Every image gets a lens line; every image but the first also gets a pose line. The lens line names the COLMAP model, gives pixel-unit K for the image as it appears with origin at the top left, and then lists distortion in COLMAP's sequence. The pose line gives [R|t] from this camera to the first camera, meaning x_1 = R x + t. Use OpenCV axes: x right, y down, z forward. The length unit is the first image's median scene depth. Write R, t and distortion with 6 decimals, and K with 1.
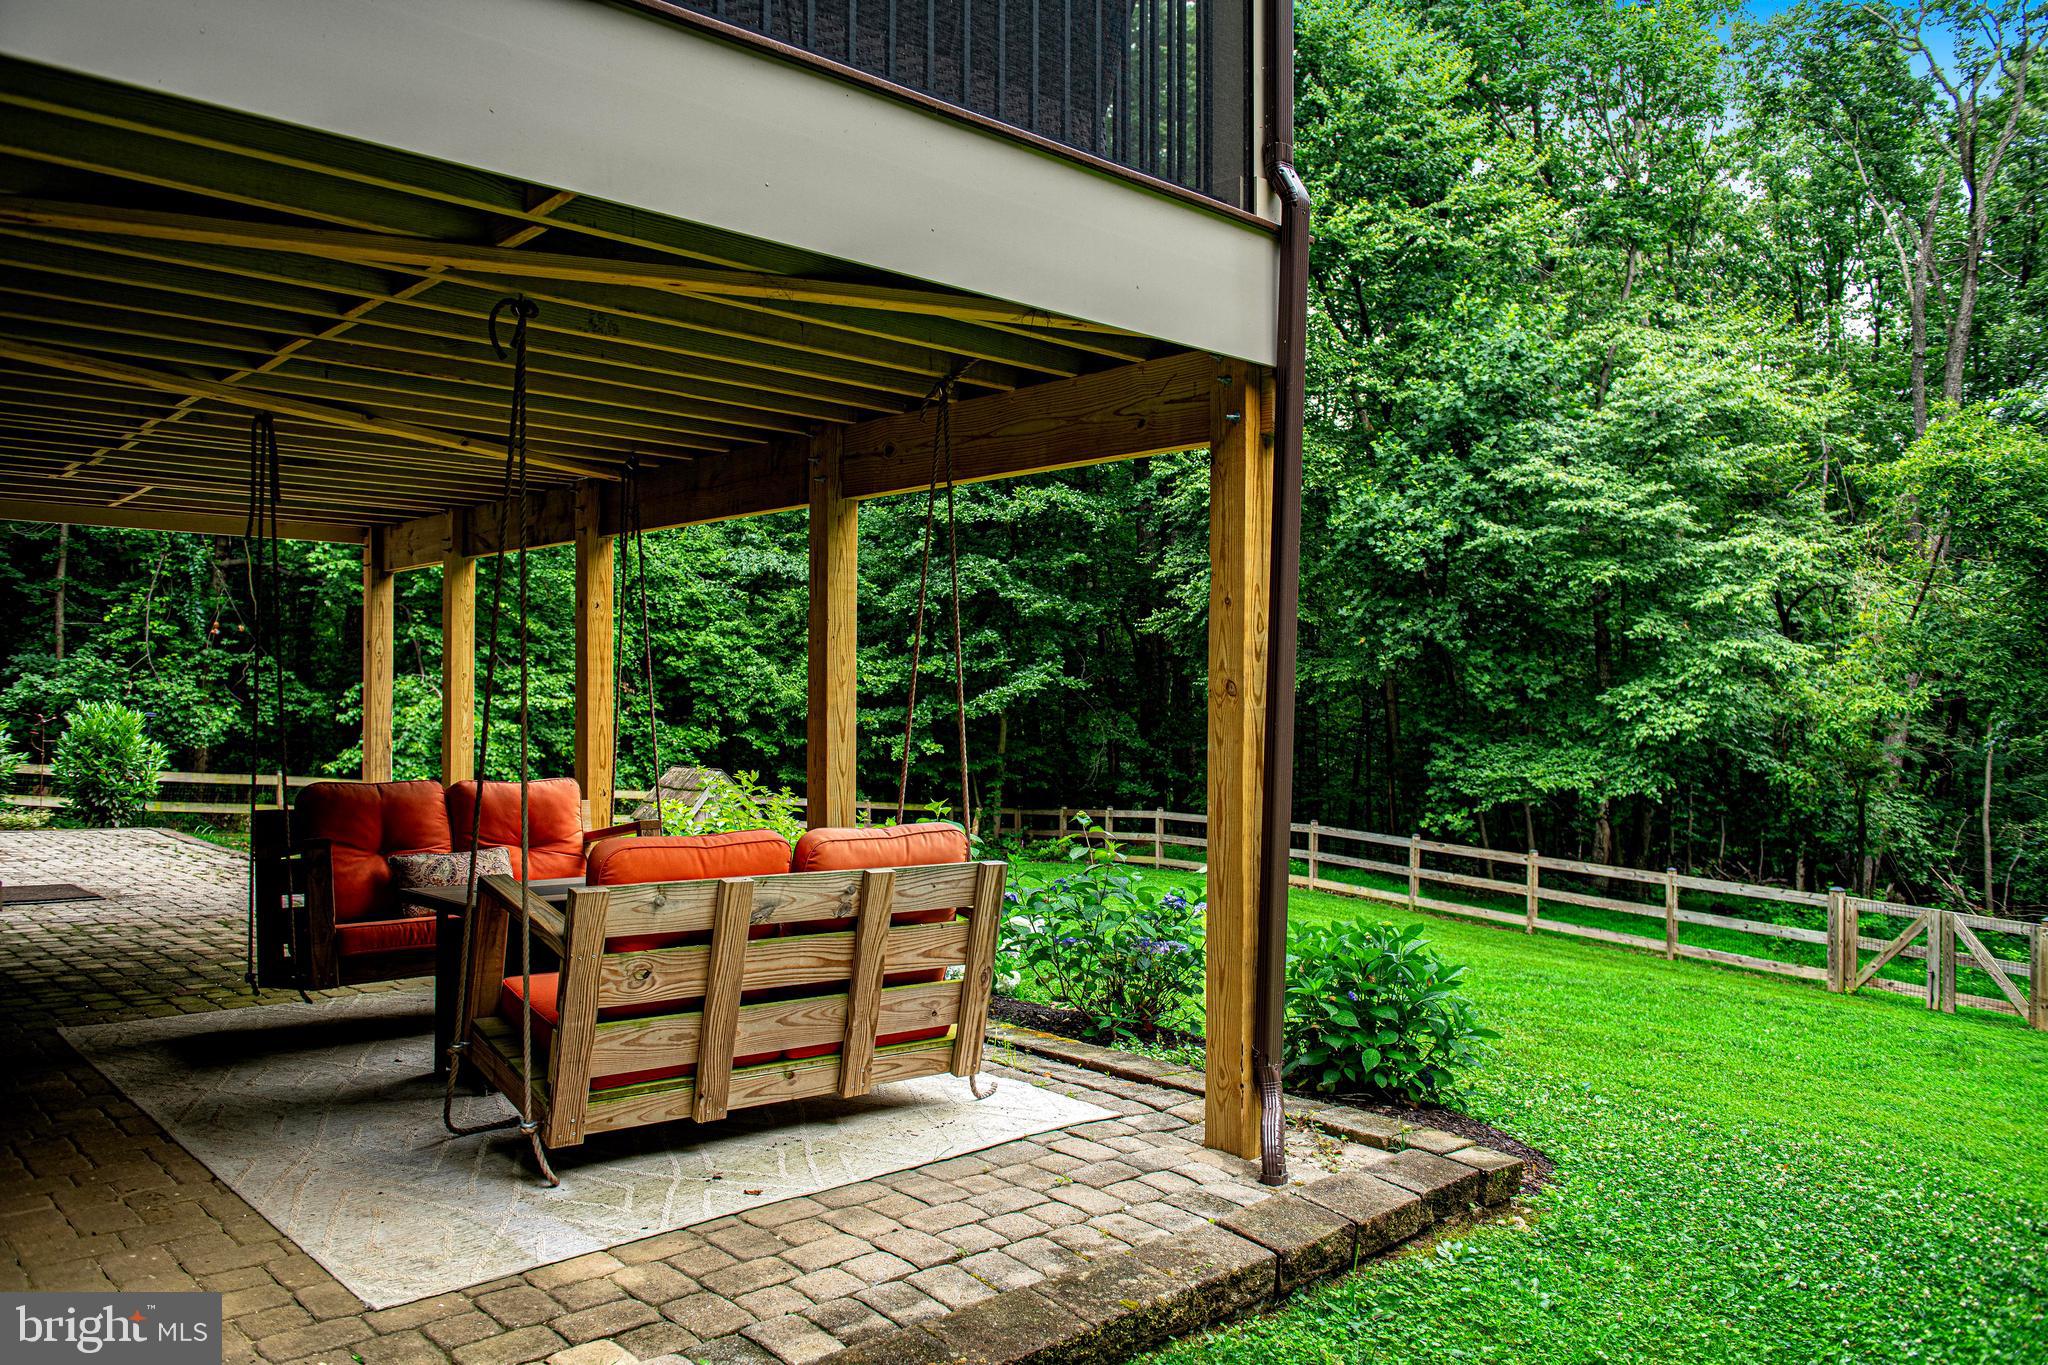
lens RADIAL K [[1482.1, 0, 1024.0], [0, 1482.1, 682.5], [0, 0, 1]] dist [-0.037778, -0.003358]
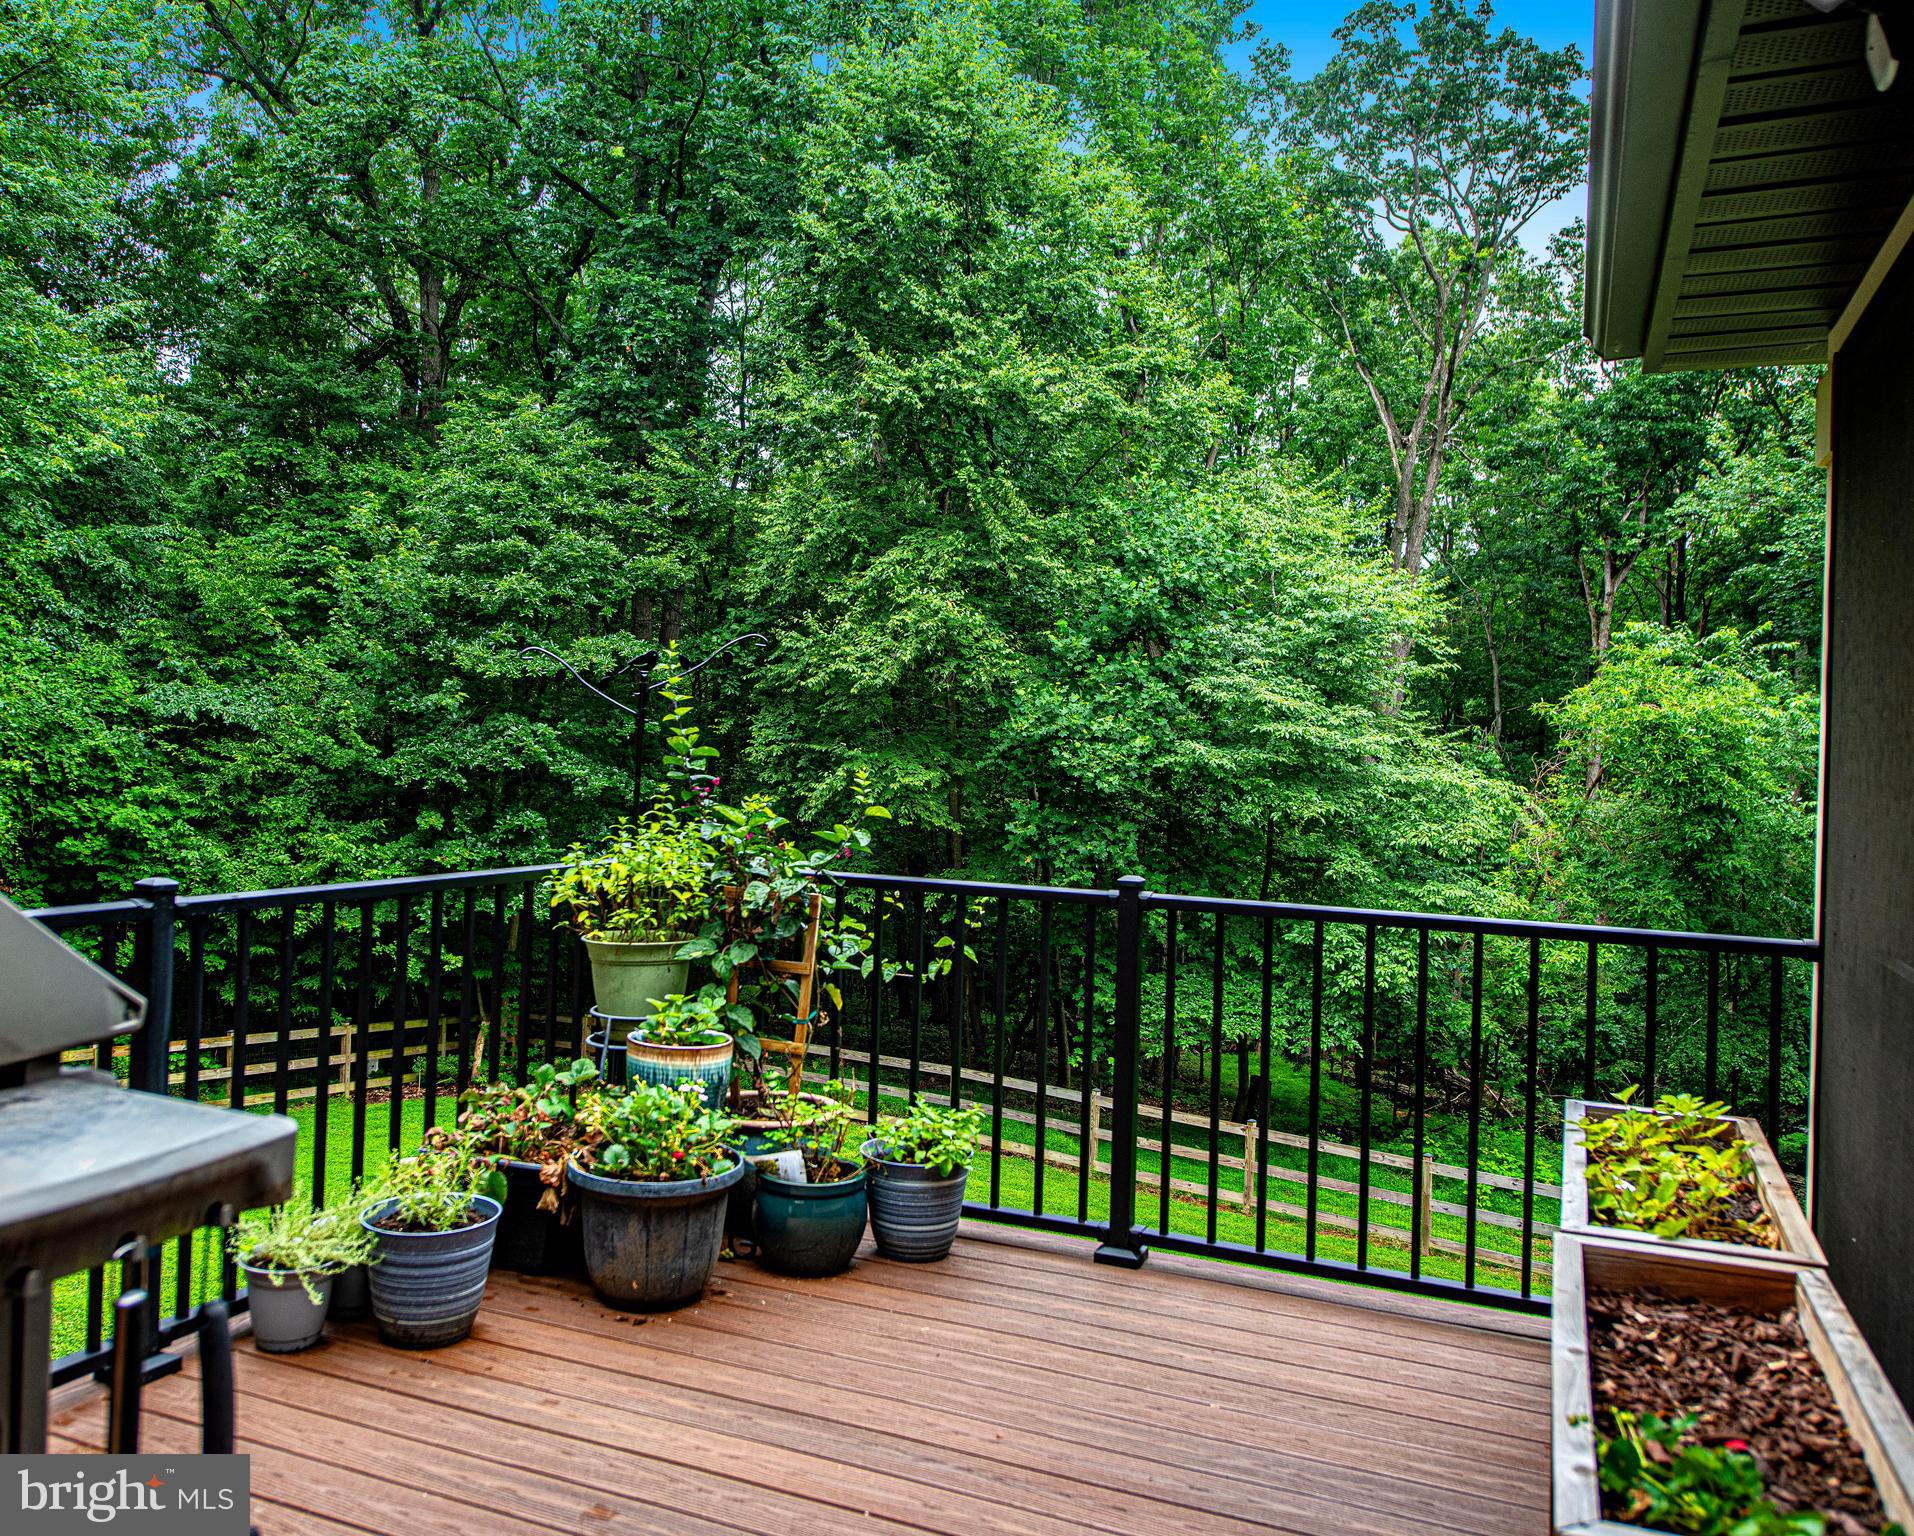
lens RADIAL K [[1529.8, 0, 898.6], [0, 1529.8, 729.6], [0, 0, 1]] dist [0.002817, -0.001946]
pose [[0.919401, 0.033100, 0.391927, -0.204801], [-0.034150, 0.999407, -0.004293, -0.101947], [-0.391837, -0.009438, 0.919986, 0.208173]]
